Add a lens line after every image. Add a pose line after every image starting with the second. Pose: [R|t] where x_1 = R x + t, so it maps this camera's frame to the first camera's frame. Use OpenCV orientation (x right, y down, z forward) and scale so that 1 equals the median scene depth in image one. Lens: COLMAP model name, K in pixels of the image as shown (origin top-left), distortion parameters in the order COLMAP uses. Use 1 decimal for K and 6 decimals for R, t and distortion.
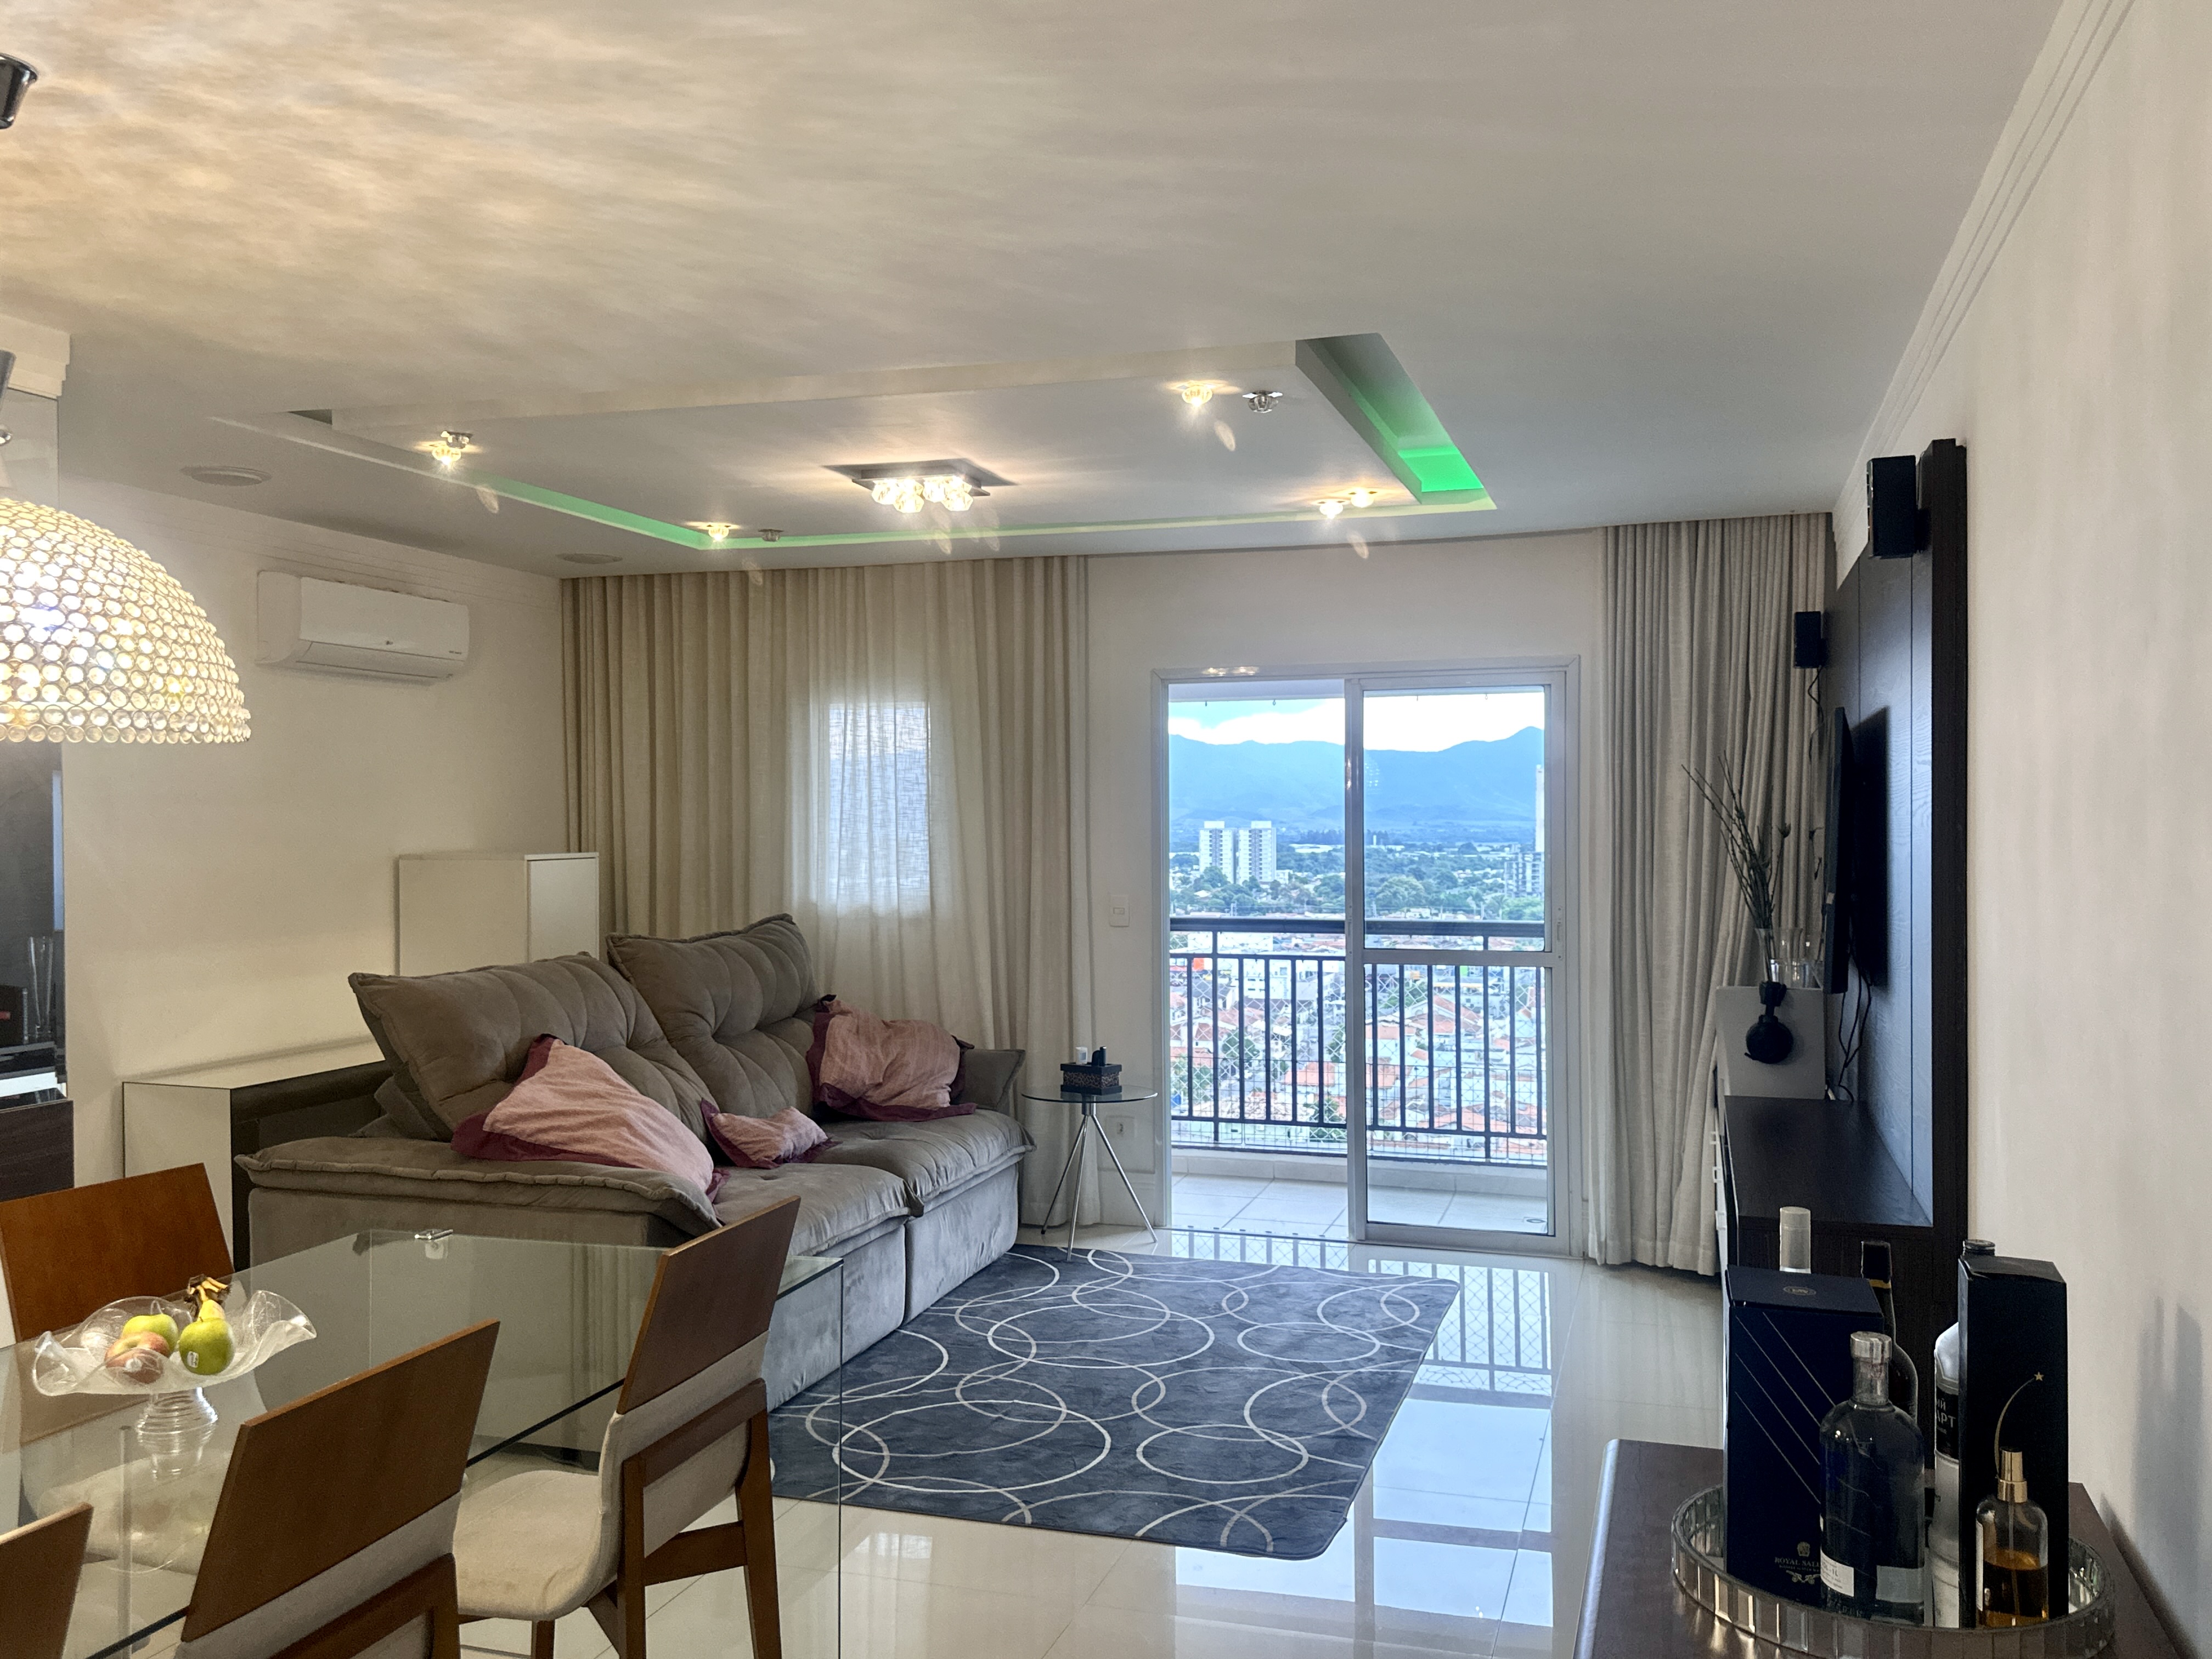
lens RADIAL K [[1820.2, 0, 1115.0], [0, 1820.2, 826.9], [0, 0, 1]] dist [0.076492, -0.104462]
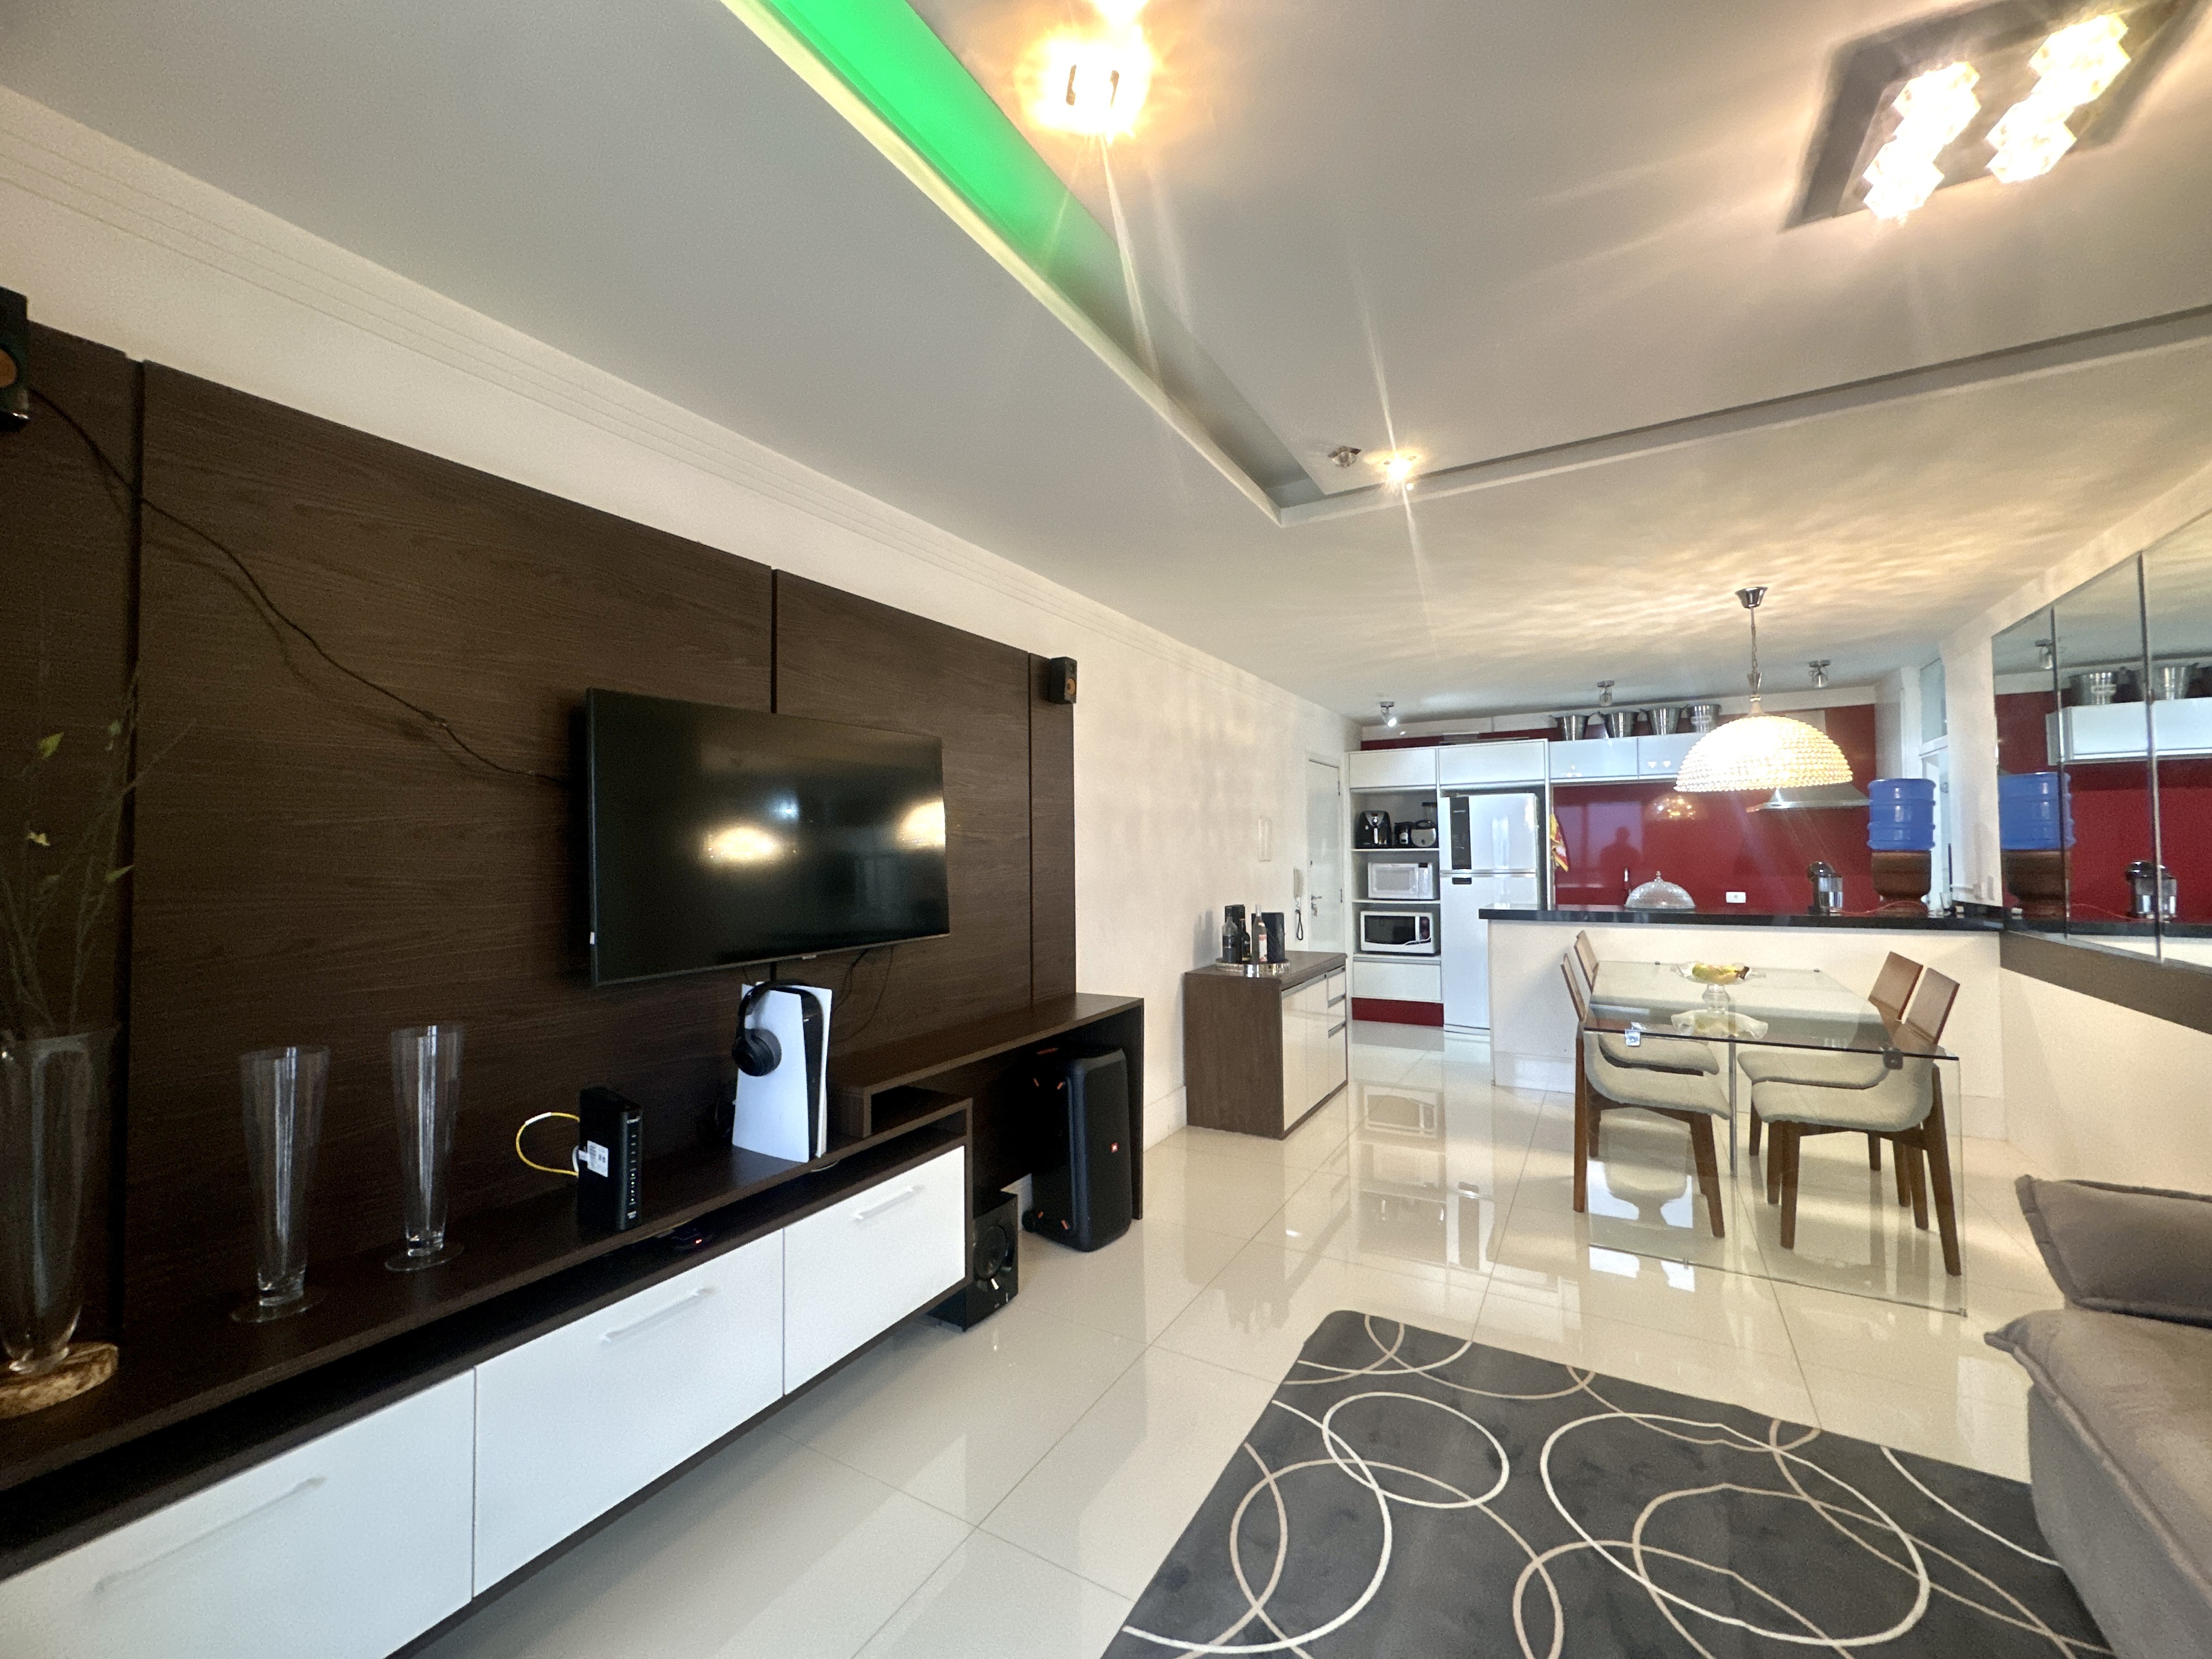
lens RADIAL K [[883.6, 0, 1106.2], [0, 883.6, 824.9], [0, 0, 1]] dist [-0.006045, 0.001486]
pose [[-0.975457, 0.023631, 0.218918, 0.109313], [0.017441, 0.999393, -0.030163, 0.025417], [-0.219498, -0.025604, -0.975277, 1.536576]]
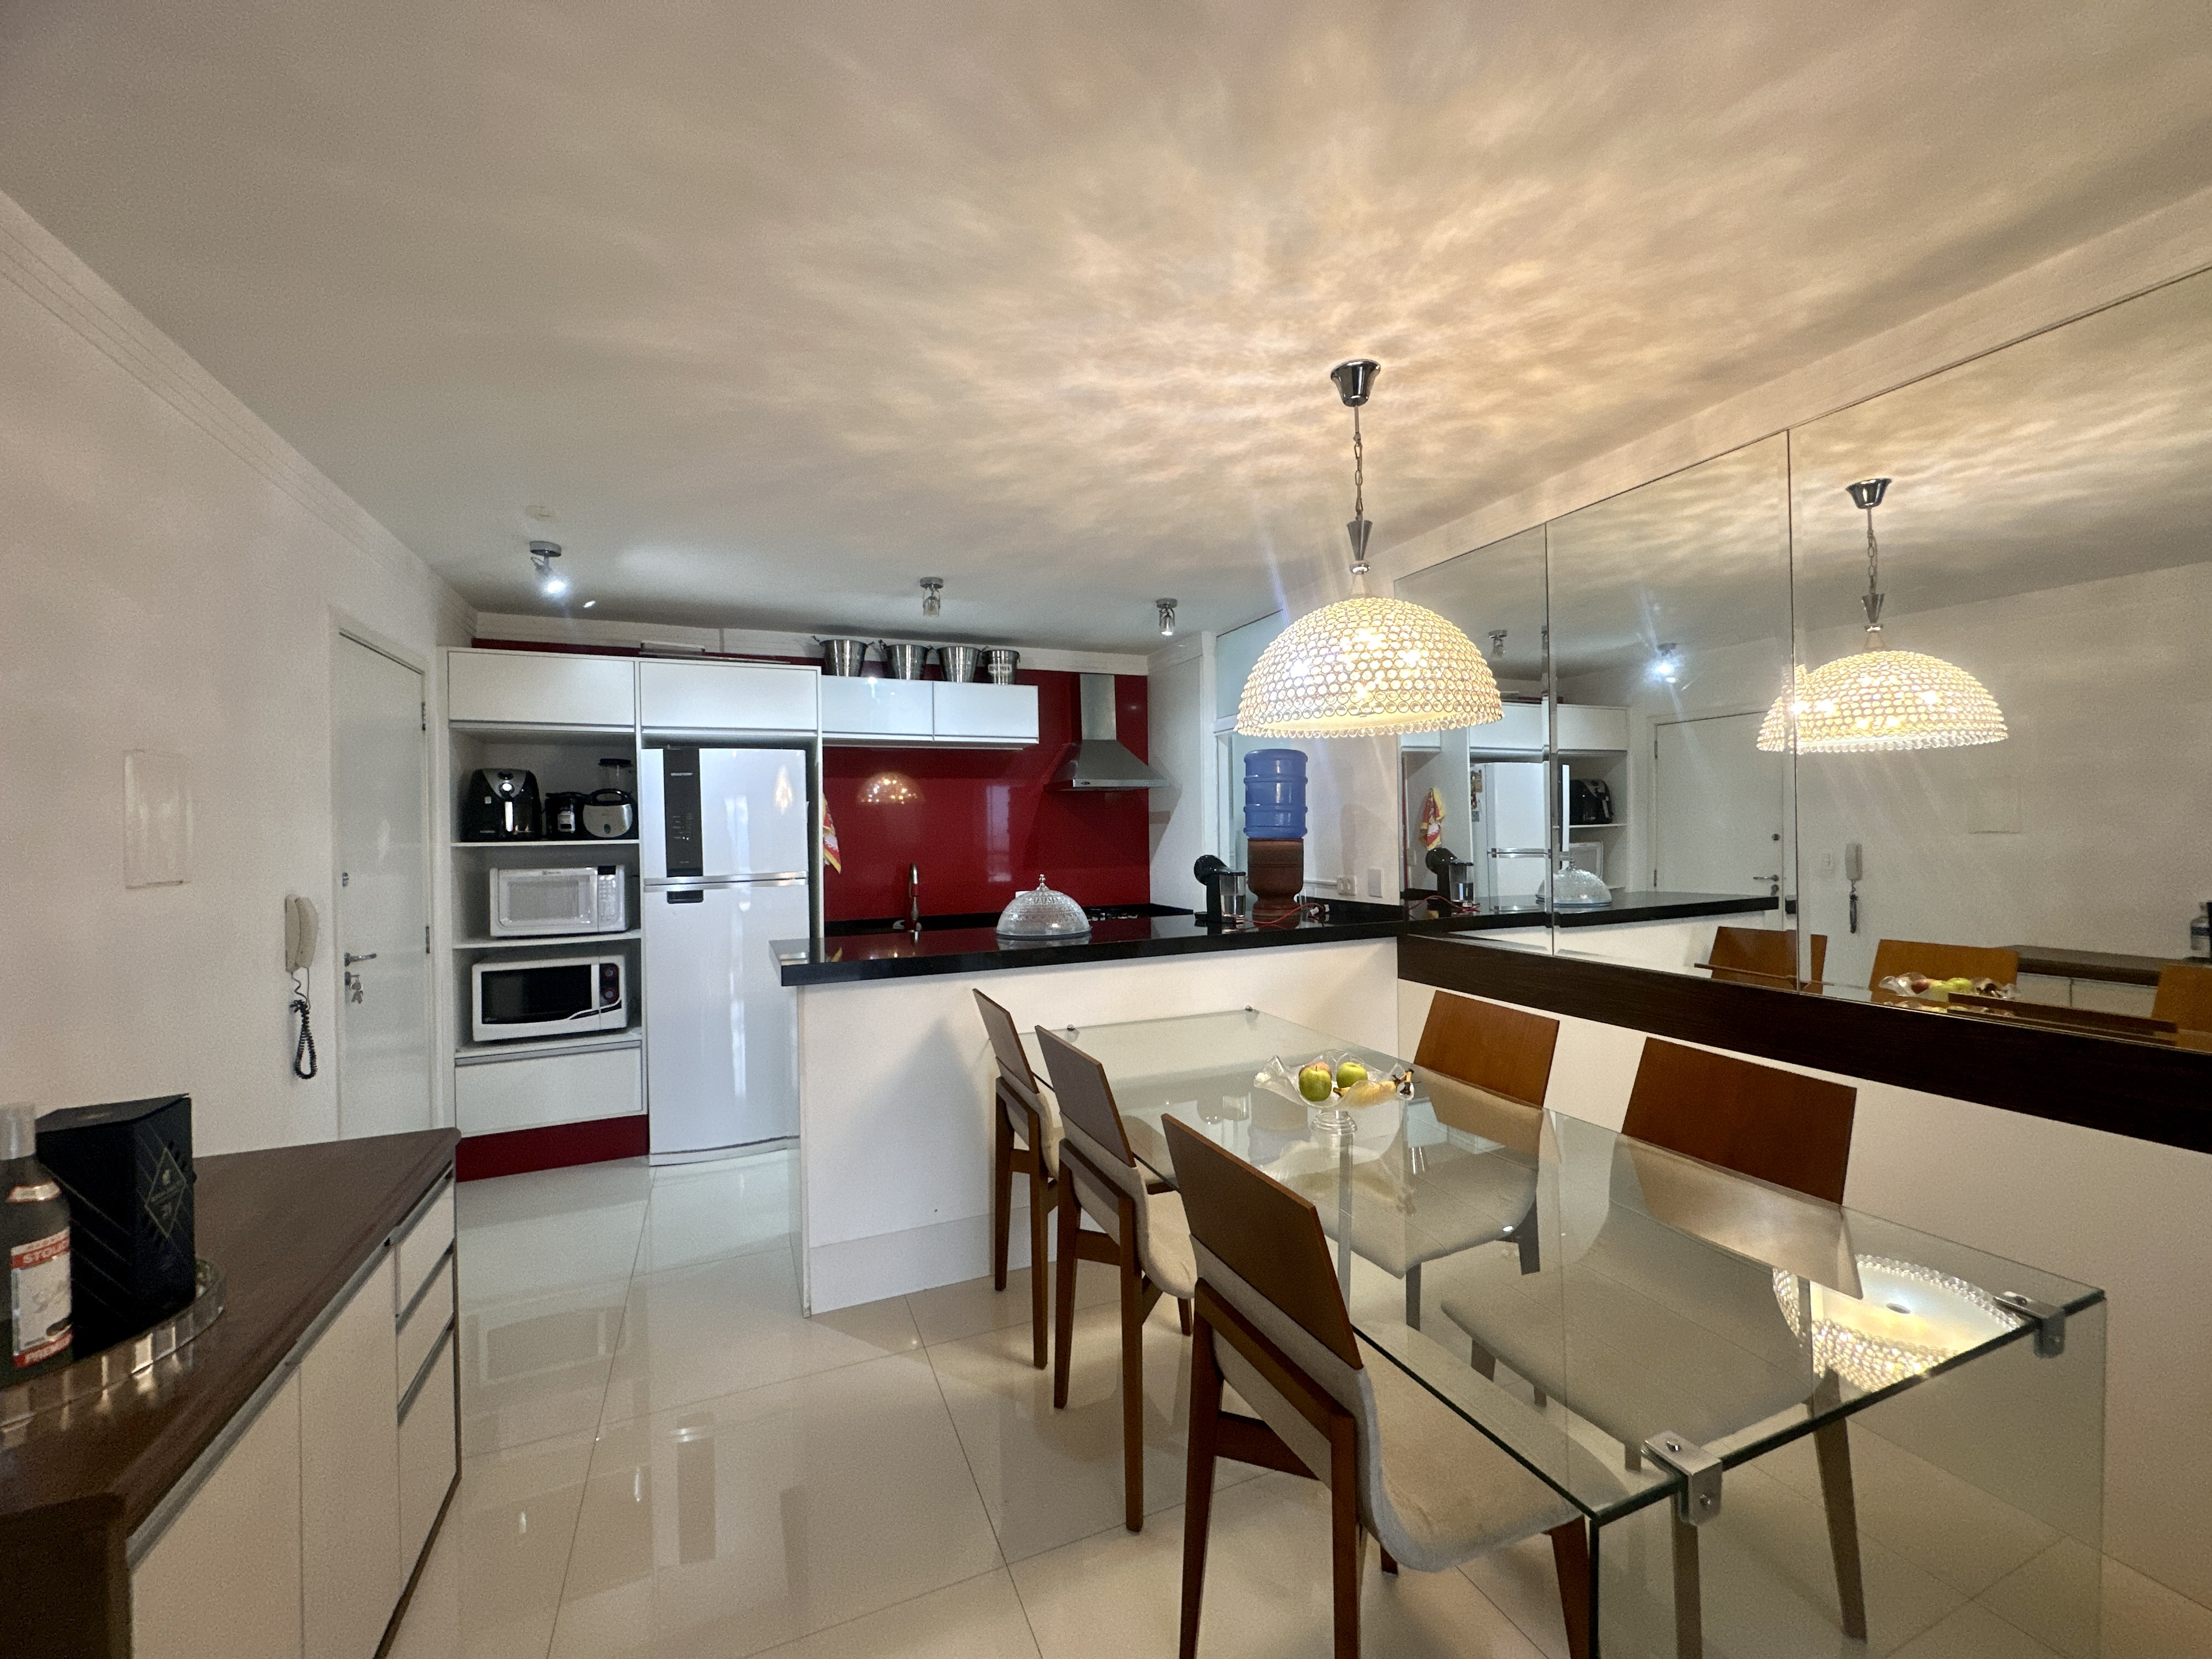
lens RADIAL K [[883.6, 0, 1102.6], [0, 883.6, 827.3], [0, 0, 1]] dist [-0.006045, 0.001486]
pose [[-0.761695, 0.018500, -0.647671, 0.093699], [0.019629, 0.999792, 0.005473, 0.021831], [0.647638, -0.008544, -0.761900, 0.820638]]
